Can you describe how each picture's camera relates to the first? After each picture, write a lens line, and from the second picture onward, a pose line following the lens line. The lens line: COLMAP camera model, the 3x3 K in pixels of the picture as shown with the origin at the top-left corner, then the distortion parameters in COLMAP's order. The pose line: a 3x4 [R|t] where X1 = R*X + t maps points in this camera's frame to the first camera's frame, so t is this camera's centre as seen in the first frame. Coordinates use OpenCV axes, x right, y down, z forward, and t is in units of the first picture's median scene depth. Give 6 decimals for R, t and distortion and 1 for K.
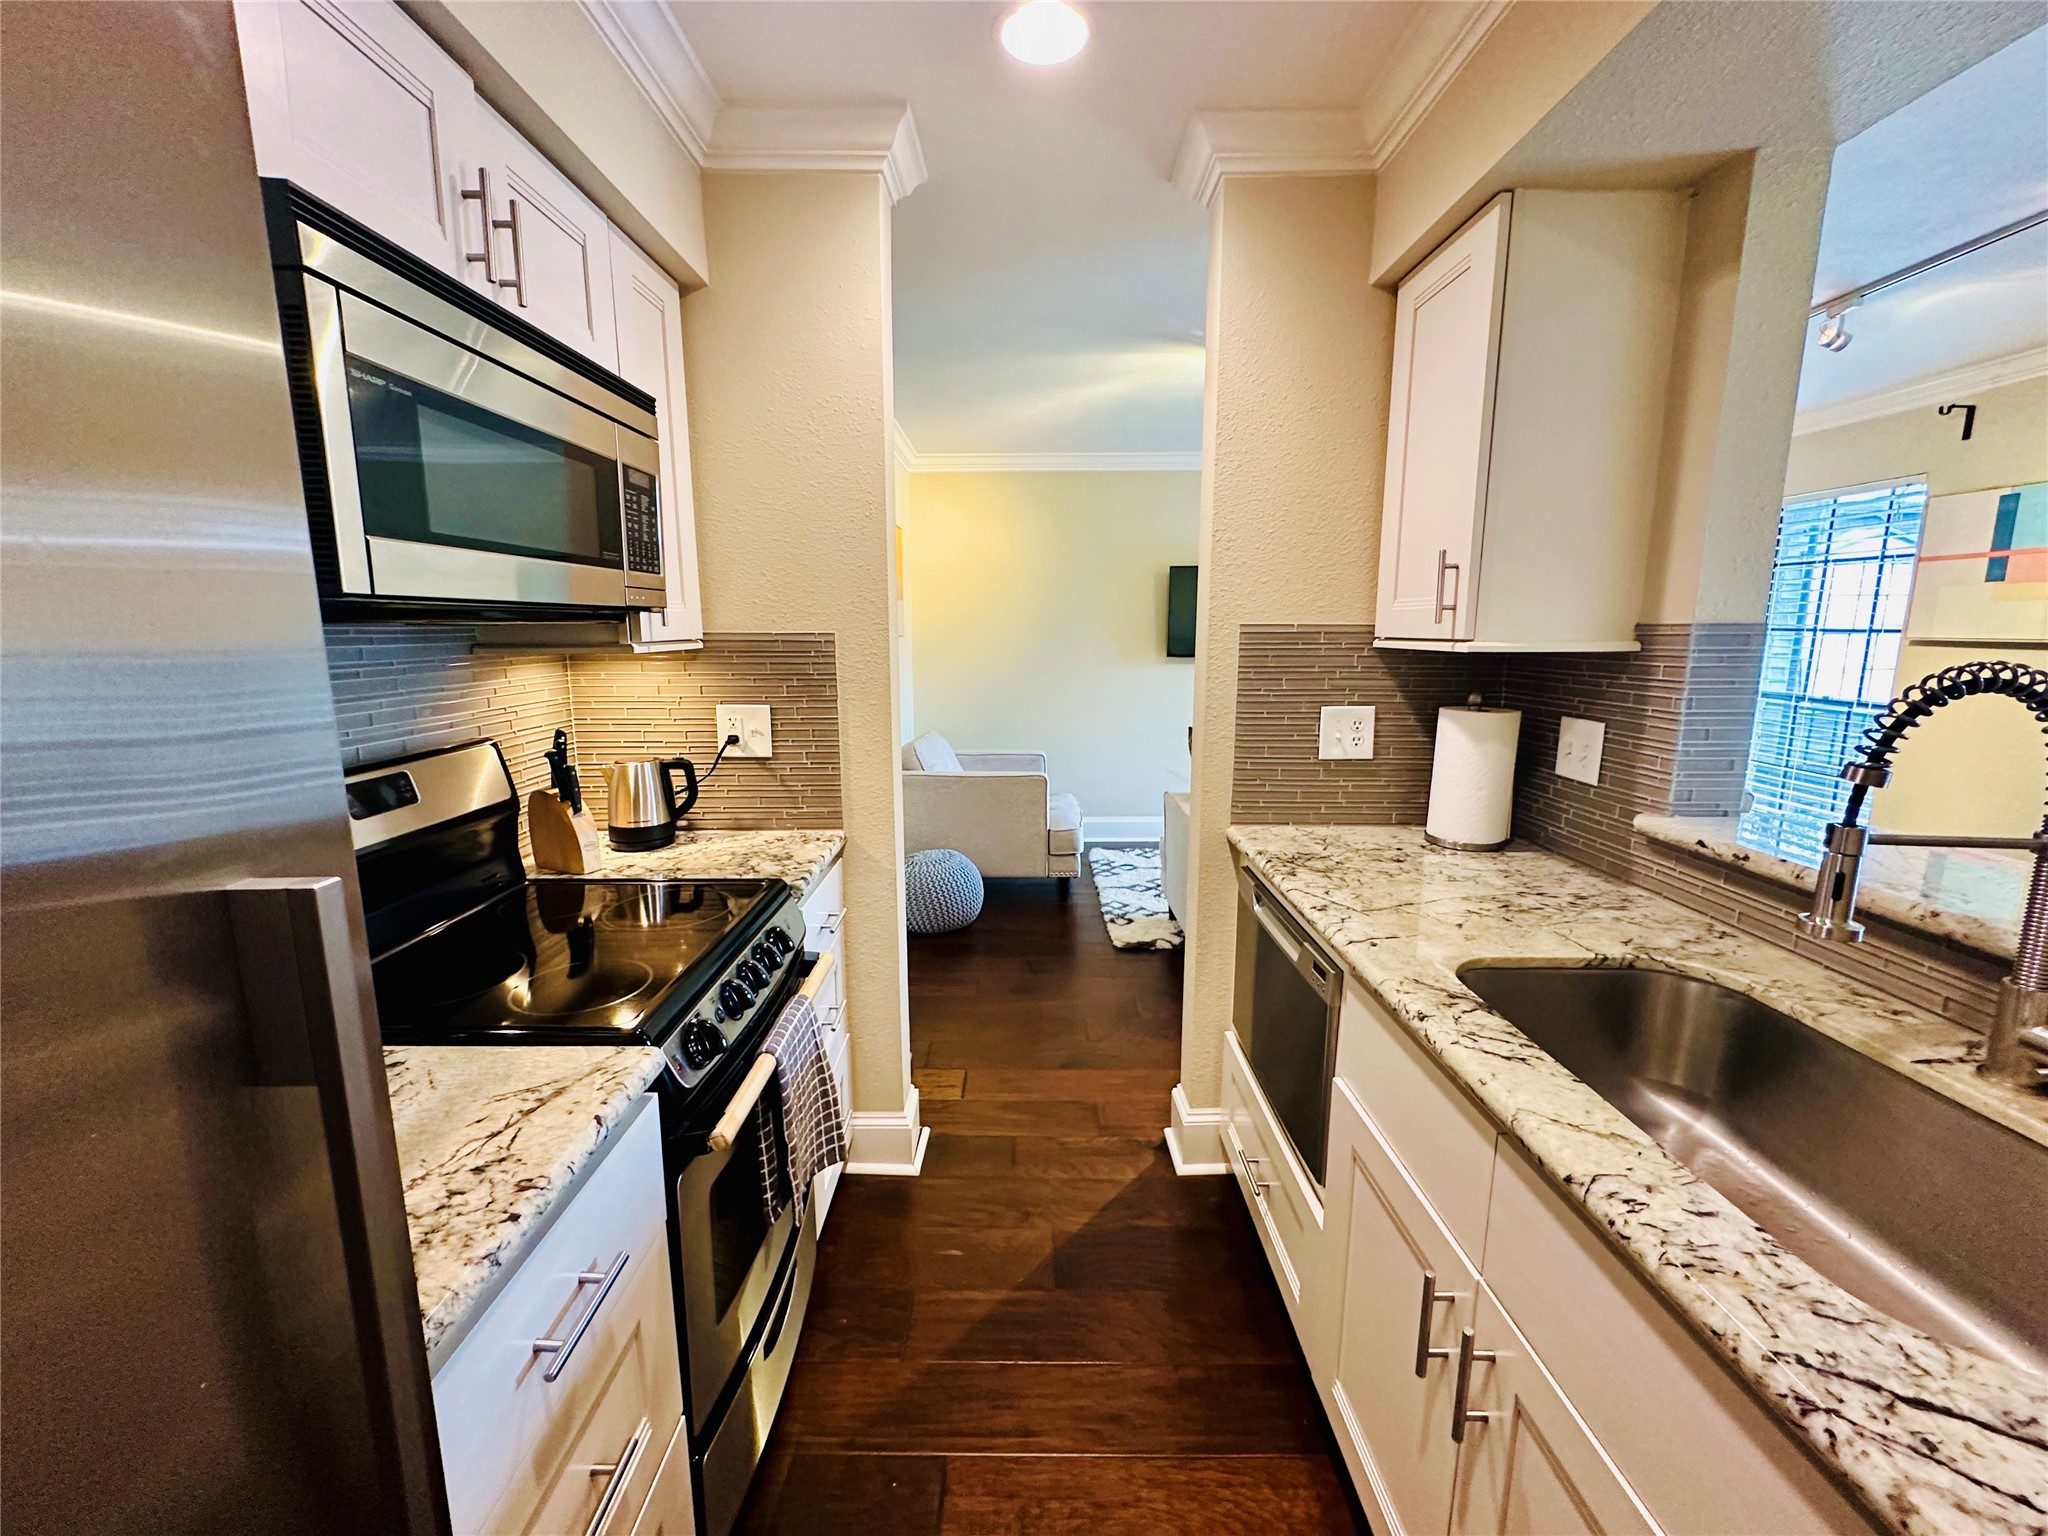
lens RADIAL K [[817.3, 0, 1025.6], [0, 817.3, 771.5], [0, 0, 1]] dist [-0.003327, 0.000663]
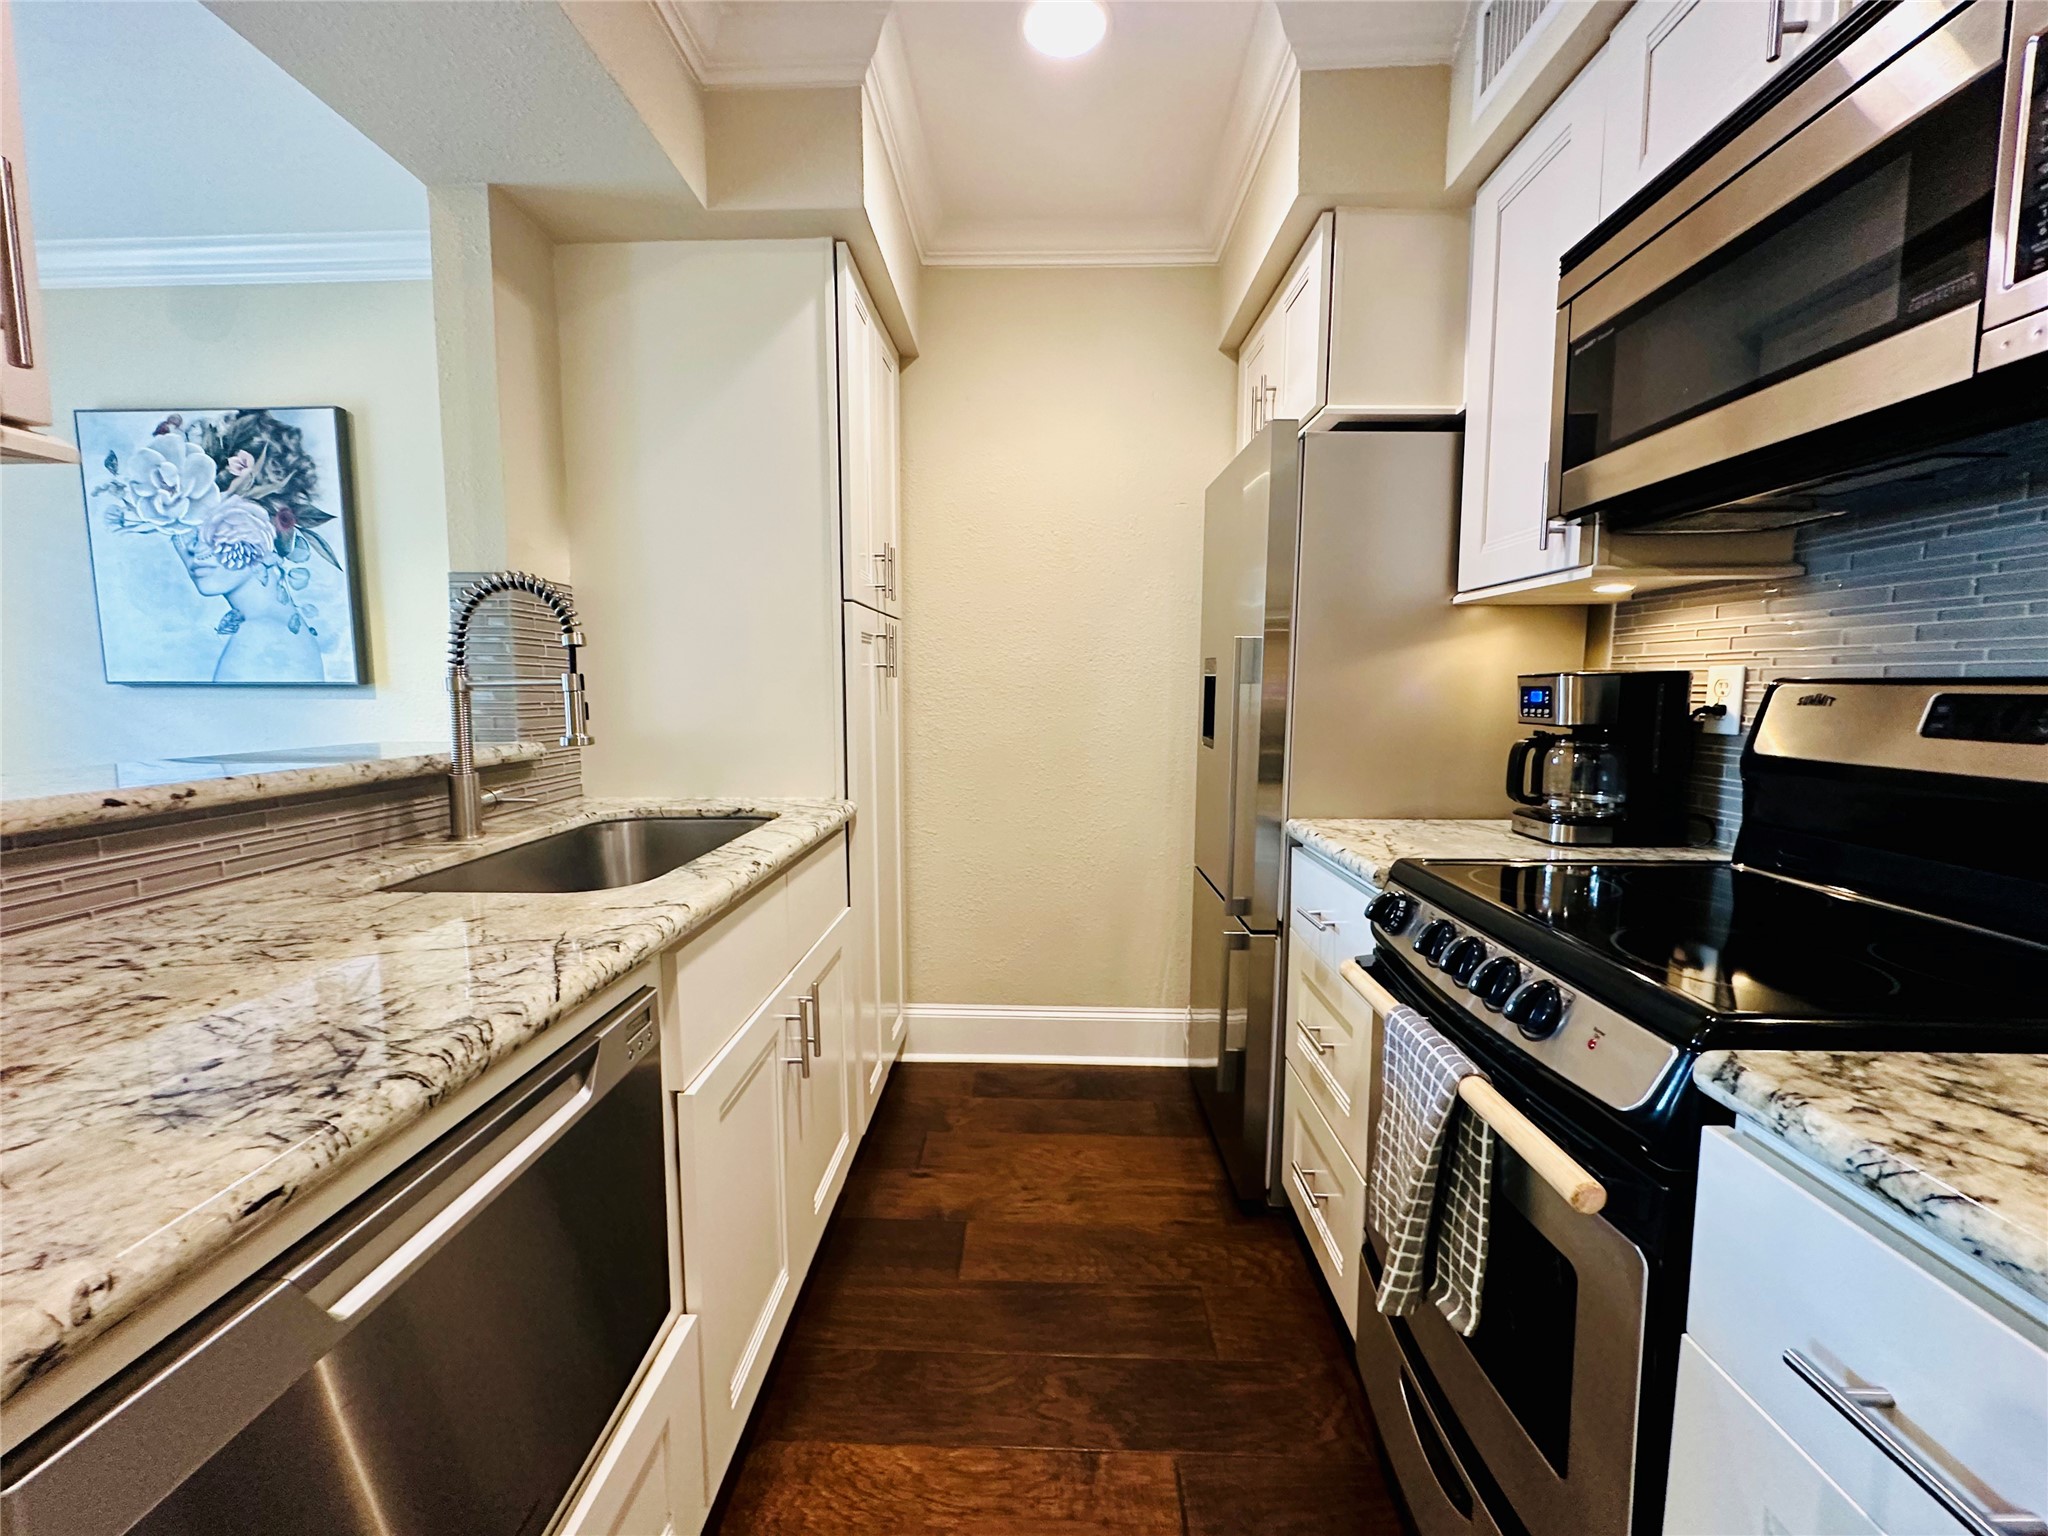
lens RADIAL K [[817.3, 0, 1019.1], [0, 817.3, 769.1], [0, 0, 1]] dist [-0.003327, 0.000663]
pose [[-0.999346, -0.005270, 0.035766, 0.043113], [0.004876, 0.960630, 0.277787, -0.110962], [-0.035822, 0.277780, -0.959977, 1.449239]]
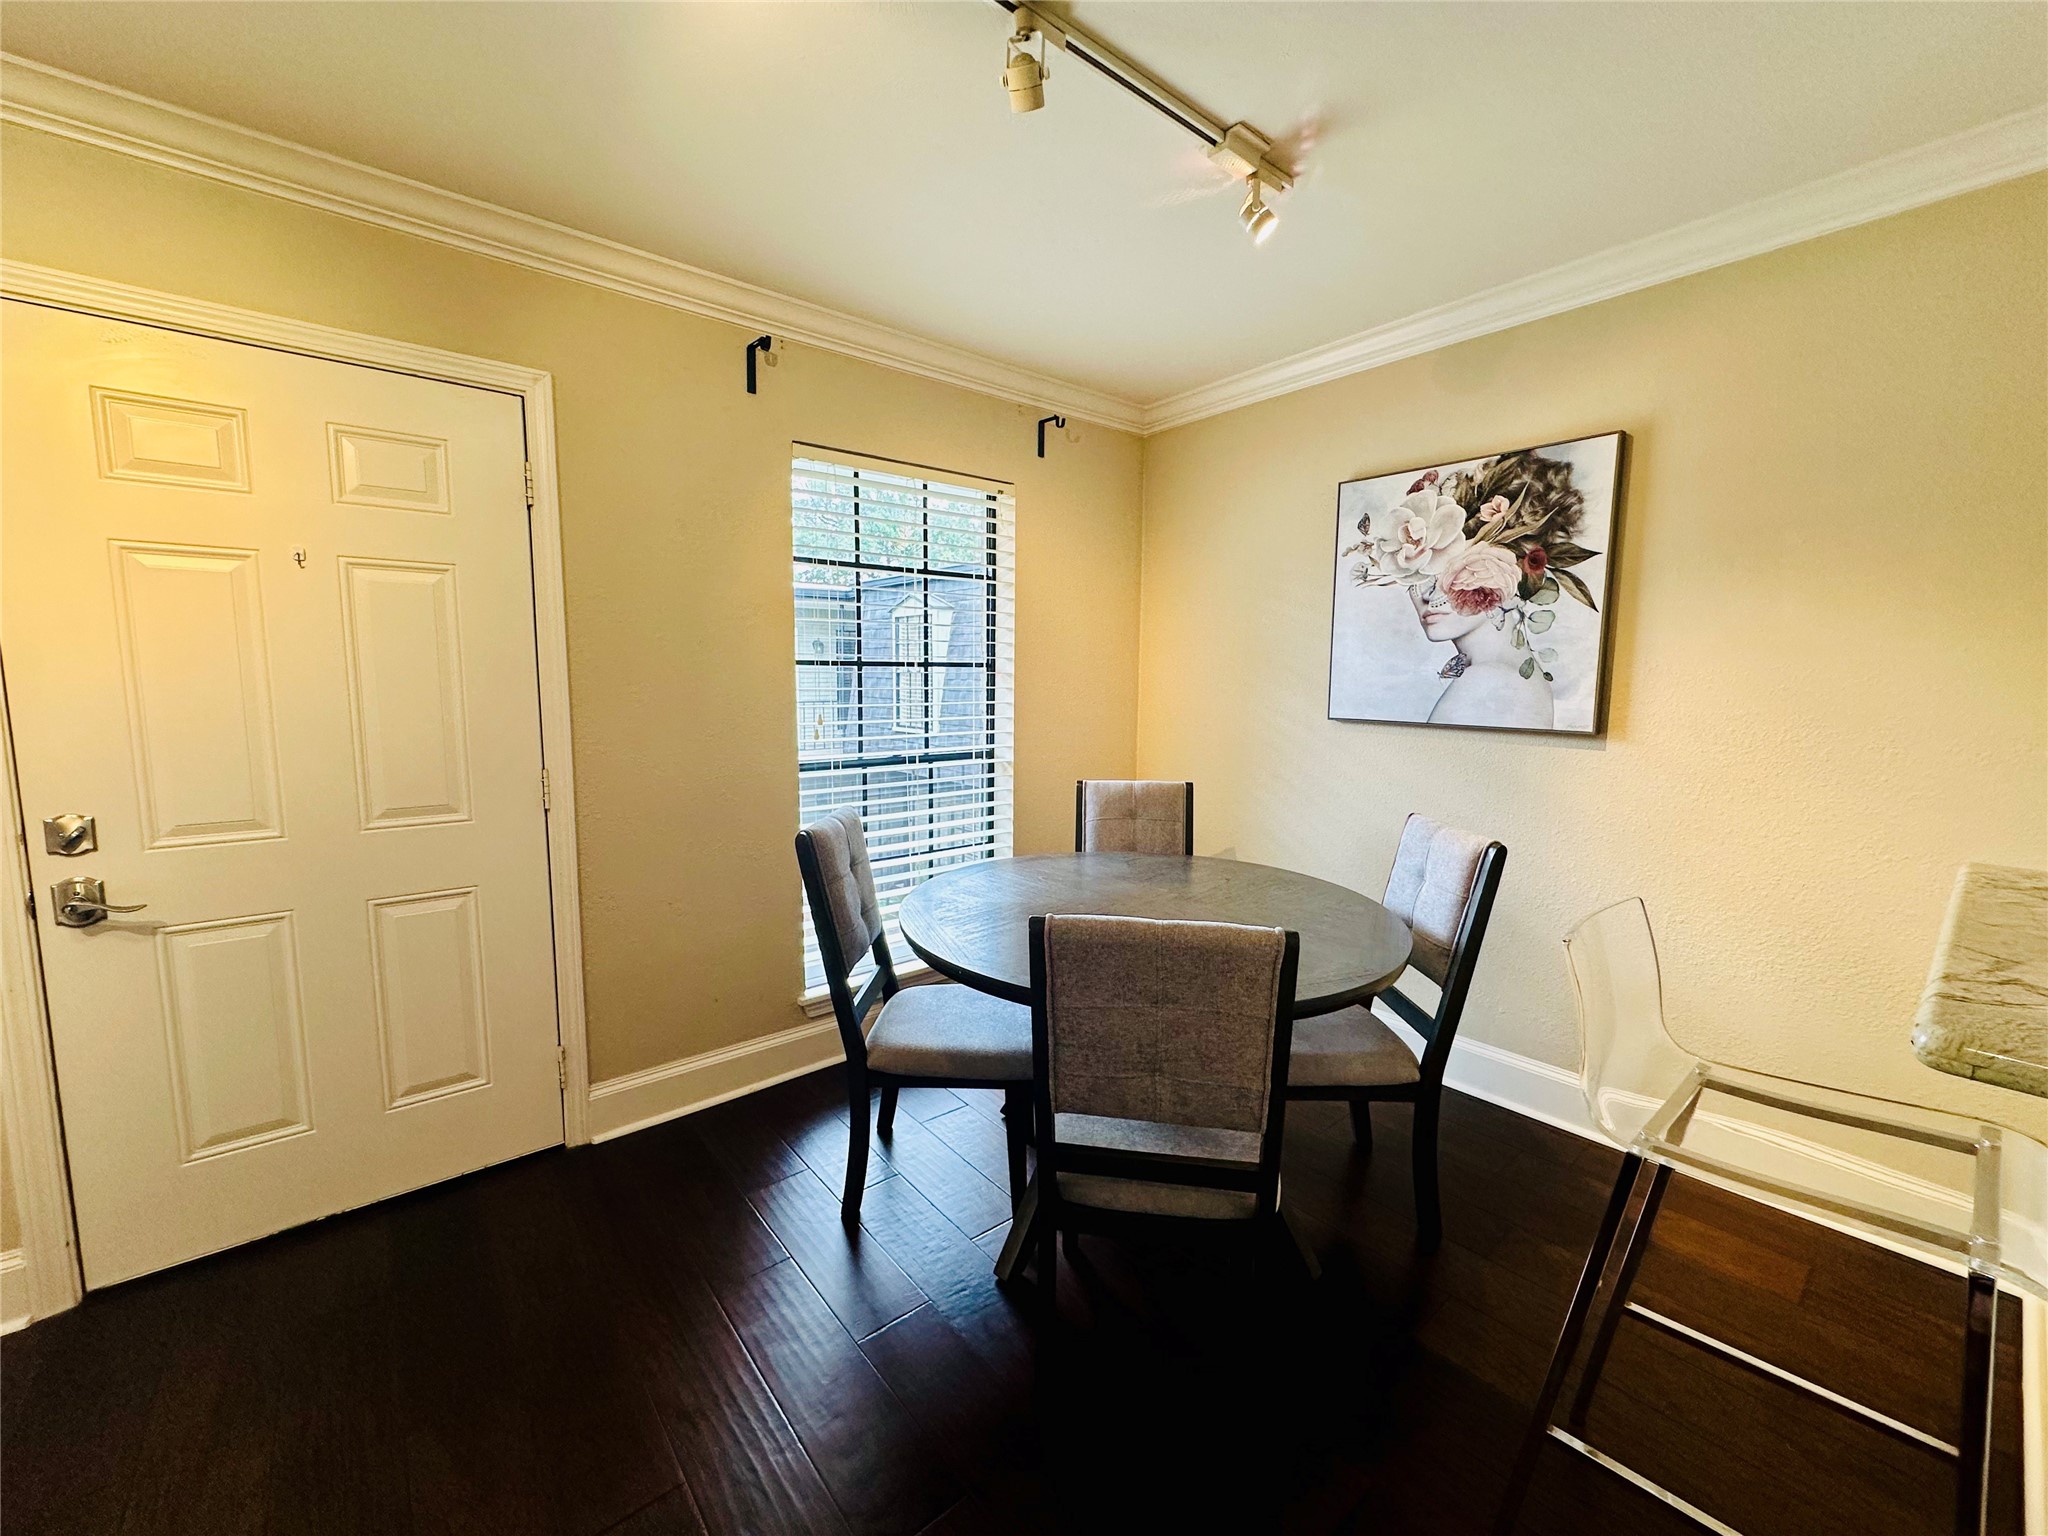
lens RADIAL K [[817.3, 0, 1025.6], [0, 817.3, 765.8], [0, 0, 1]] dist [-0.003327, 0.000663]
pose [[-0.638849, -0.092422, 0.763760, 0.961114], [0.129001, 0.965833, 0.224778, -0.244003], [-0.758439, 0.242125, -0.605099, 1.593328]]
